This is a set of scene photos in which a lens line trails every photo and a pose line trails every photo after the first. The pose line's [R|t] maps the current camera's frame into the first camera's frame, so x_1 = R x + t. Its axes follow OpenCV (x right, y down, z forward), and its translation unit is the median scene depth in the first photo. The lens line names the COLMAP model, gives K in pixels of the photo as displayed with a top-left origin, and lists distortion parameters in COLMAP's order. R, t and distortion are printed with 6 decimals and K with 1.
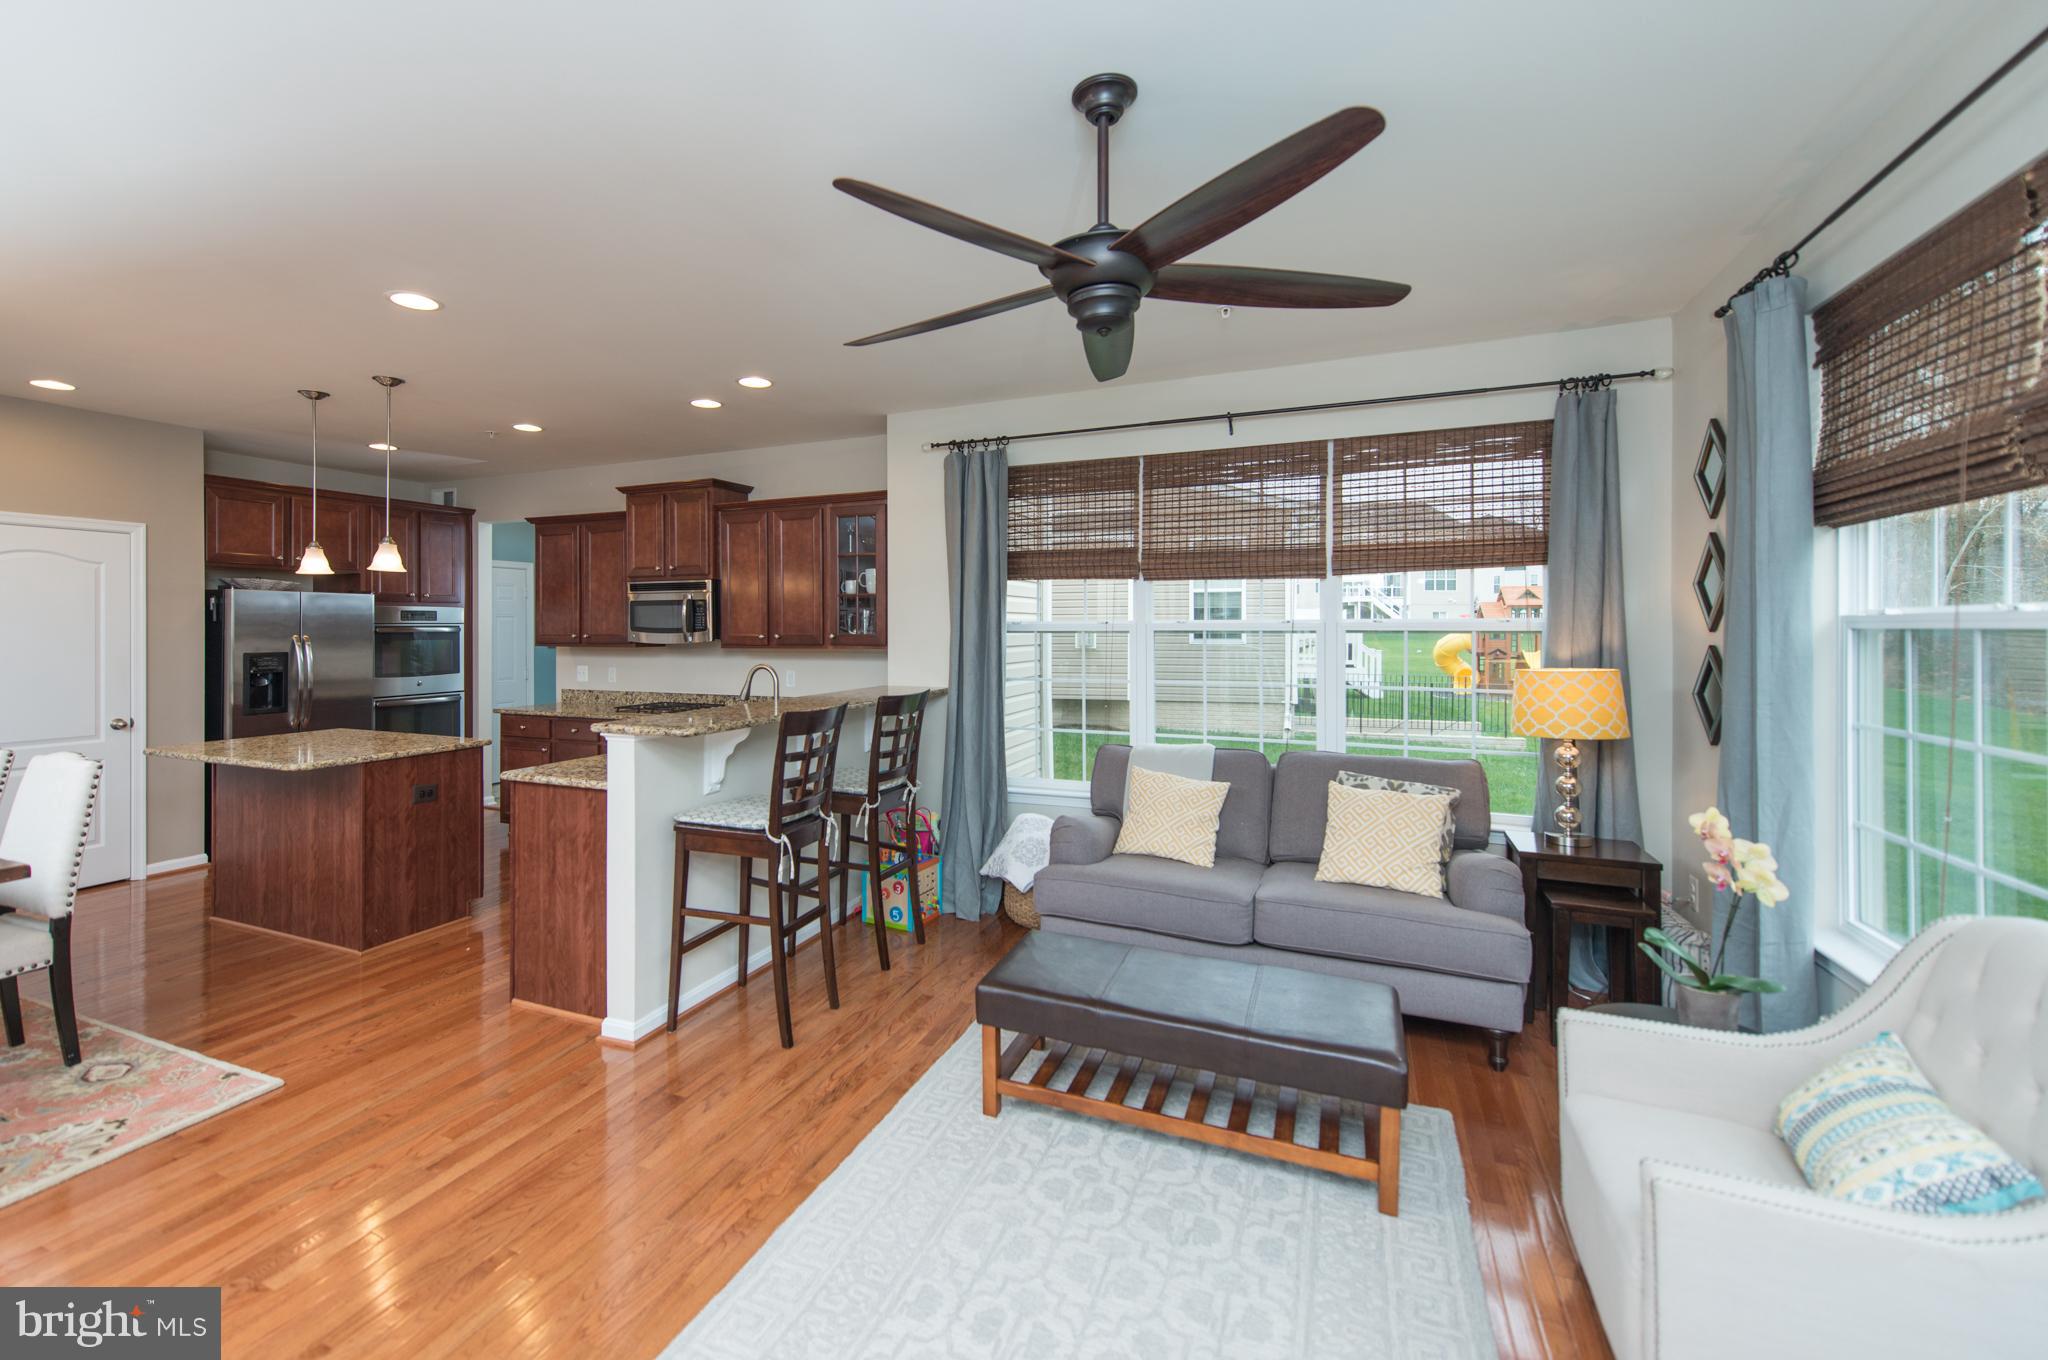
lens RADIAL K [[933.3, 0, 989.6], [0, 933.3, 627.4], [0, 0, 1]] dist [-0.002292, -0.001455]
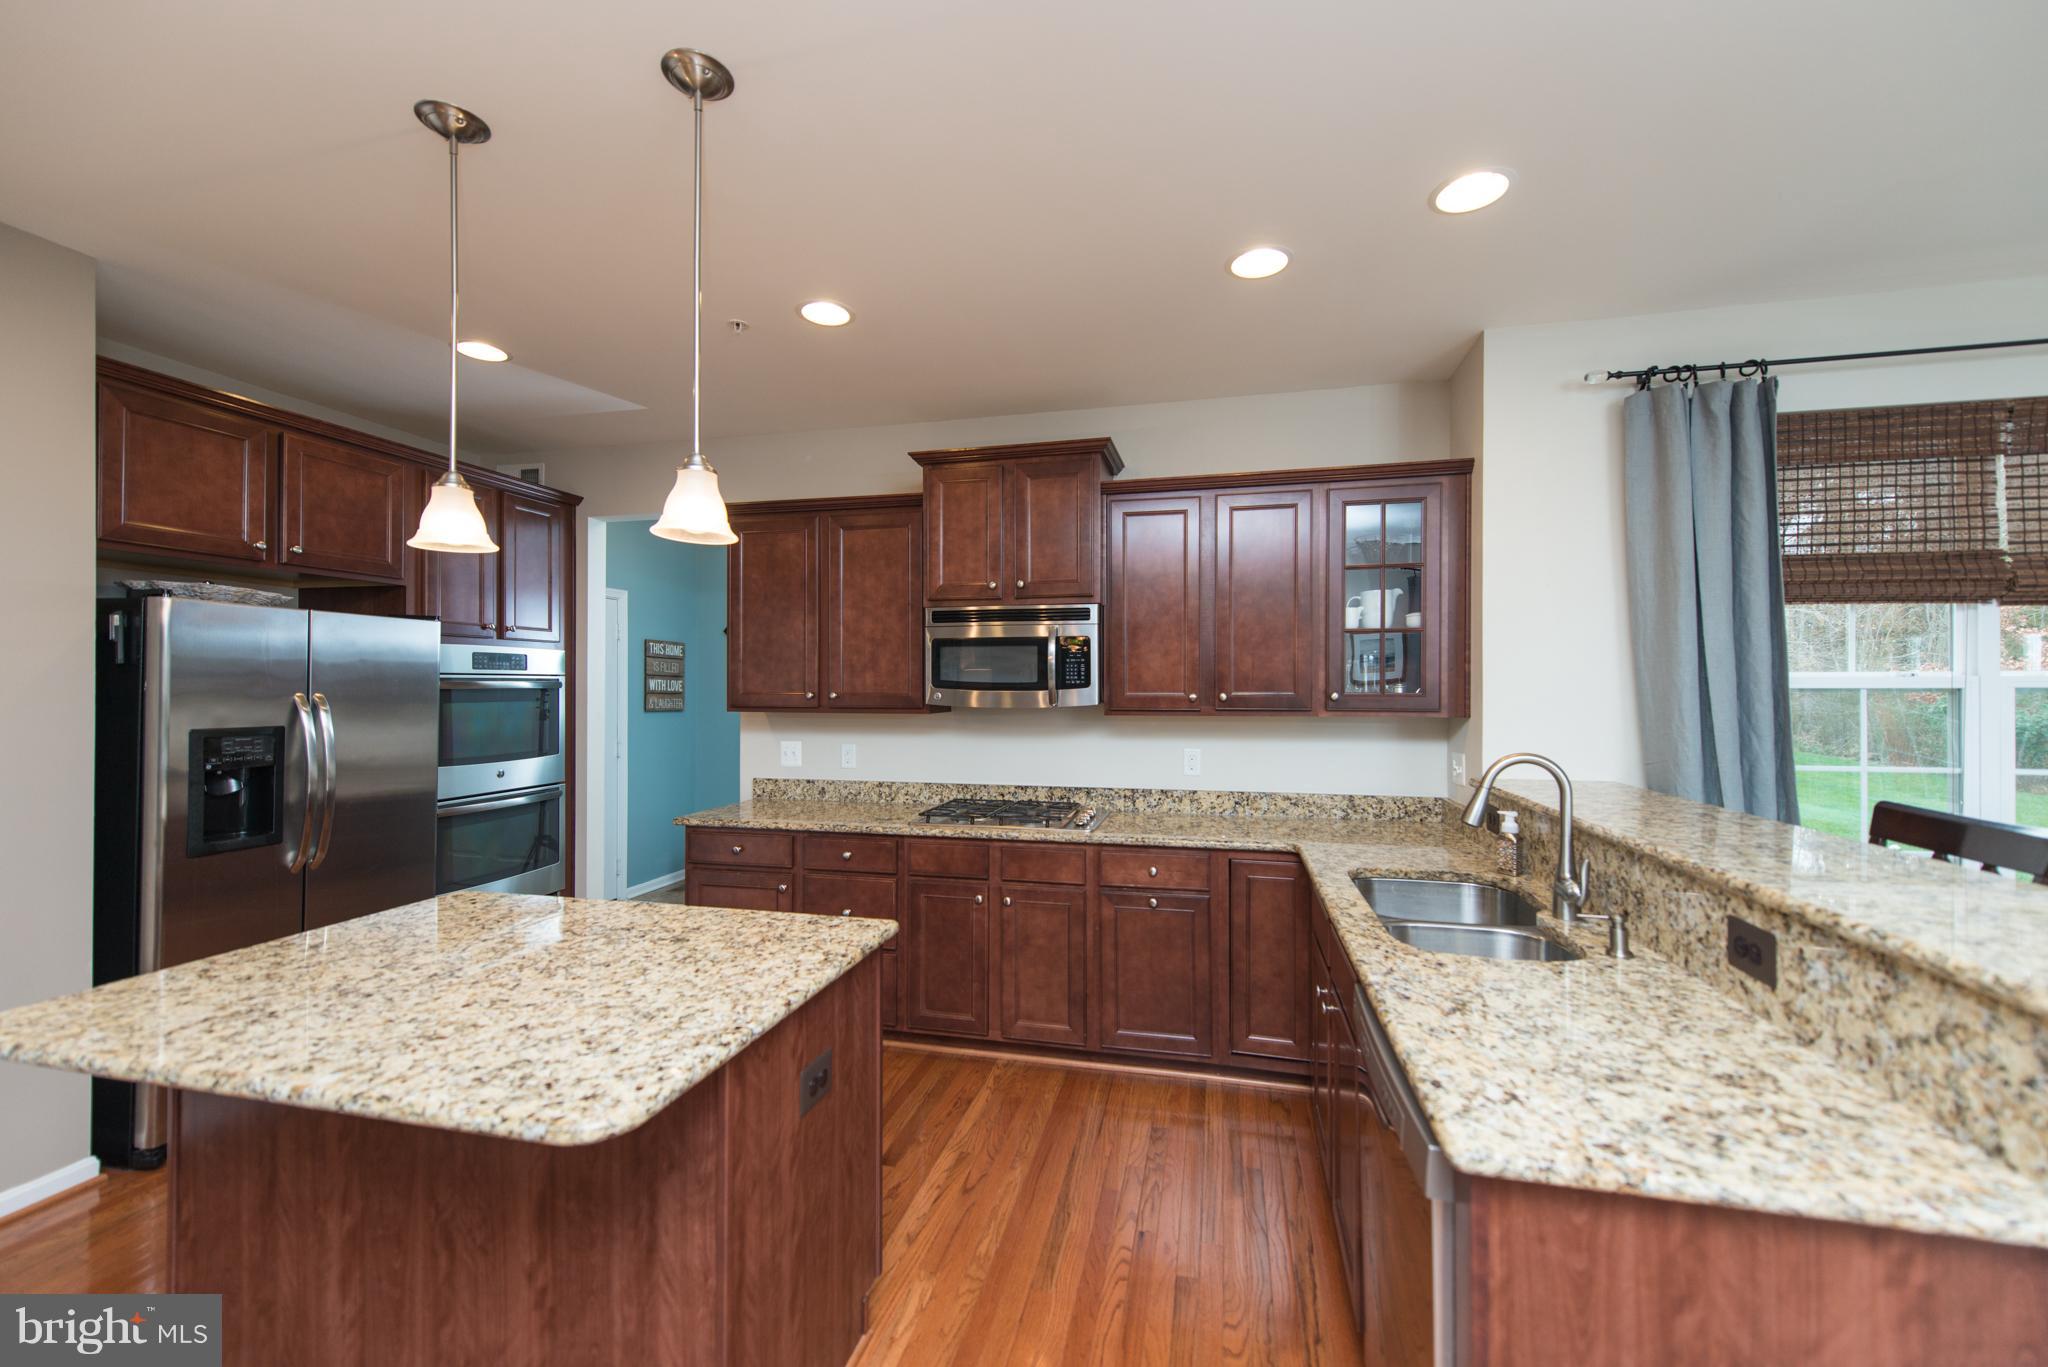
lens RADIAL K [[831.4, 0, 1053.5], [0, 831.4, 684.9], [0, 0, 1]] dist [0.009208, -0.002707]
pose [[0.979926, 0.004172, 0.199319, -0.427491], [-0.003567, 0.999988, -0.003393, 0.003995], [-0.199330, 0.002614, 0.979929, 0.460306]]
